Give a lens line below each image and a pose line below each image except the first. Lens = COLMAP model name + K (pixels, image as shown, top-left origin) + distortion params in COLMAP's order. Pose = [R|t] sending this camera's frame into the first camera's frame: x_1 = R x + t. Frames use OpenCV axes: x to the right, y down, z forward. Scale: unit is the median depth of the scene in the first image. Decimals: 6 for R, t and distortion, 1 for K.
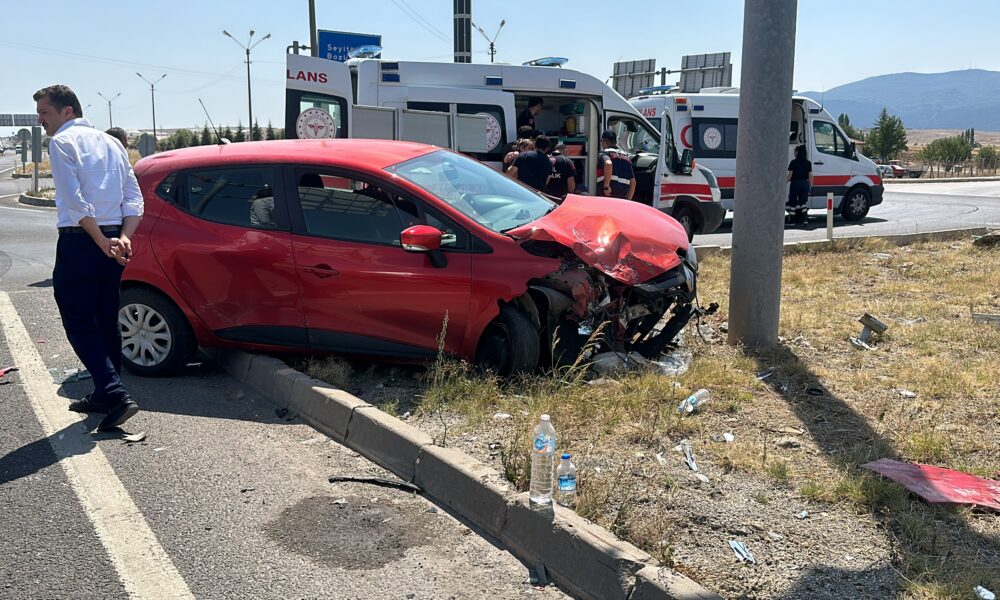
lens RADIAL K [[922.2, 0, 503.8], [0, 922.2, 296.8], [0, 0, 1]] dist [0.095233, 0.000000]
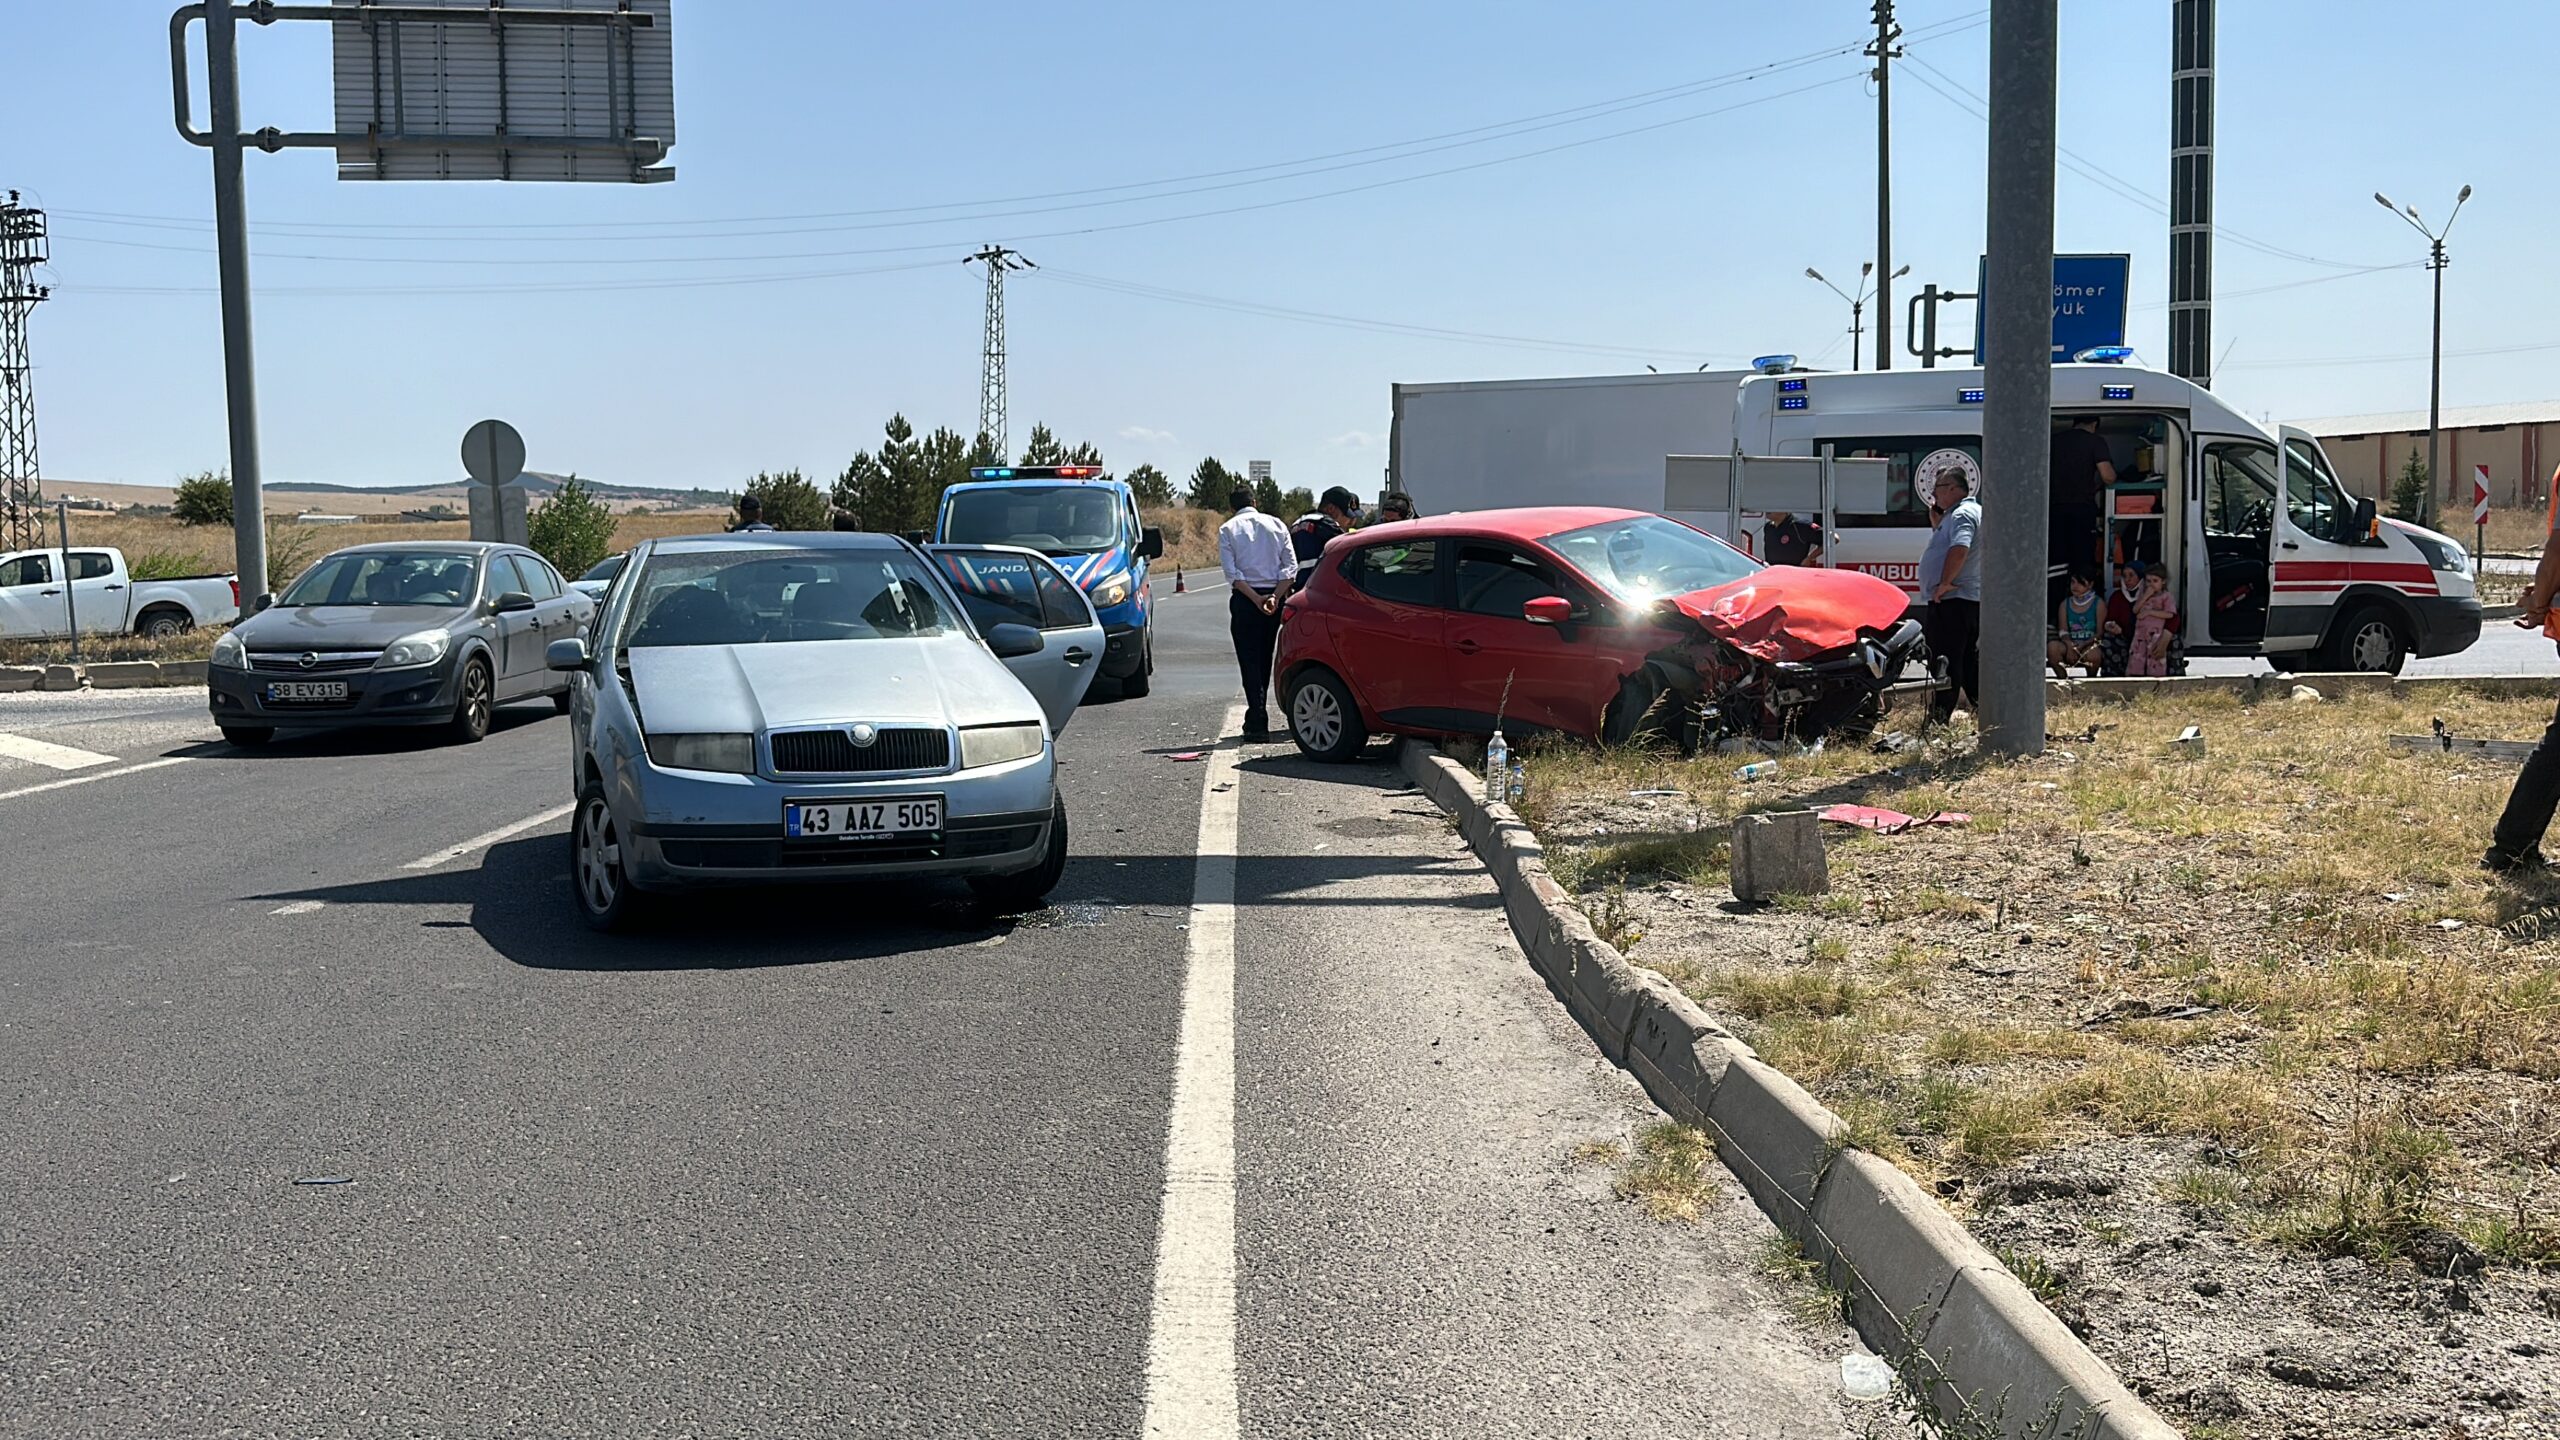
lens RADIAL K [[2369.2, 0, 1284.1], [0, 2369.2, 713.8], [0, 0, 1]] dist [0.053492, 0.000000]
pose [[0.849201, 0.023556, -0.527544, 0.416279], [-0.061966, 0.996548, -0.055249, 0.084105], [0.524421, 0.079607, 0.847729, -0.514577]]
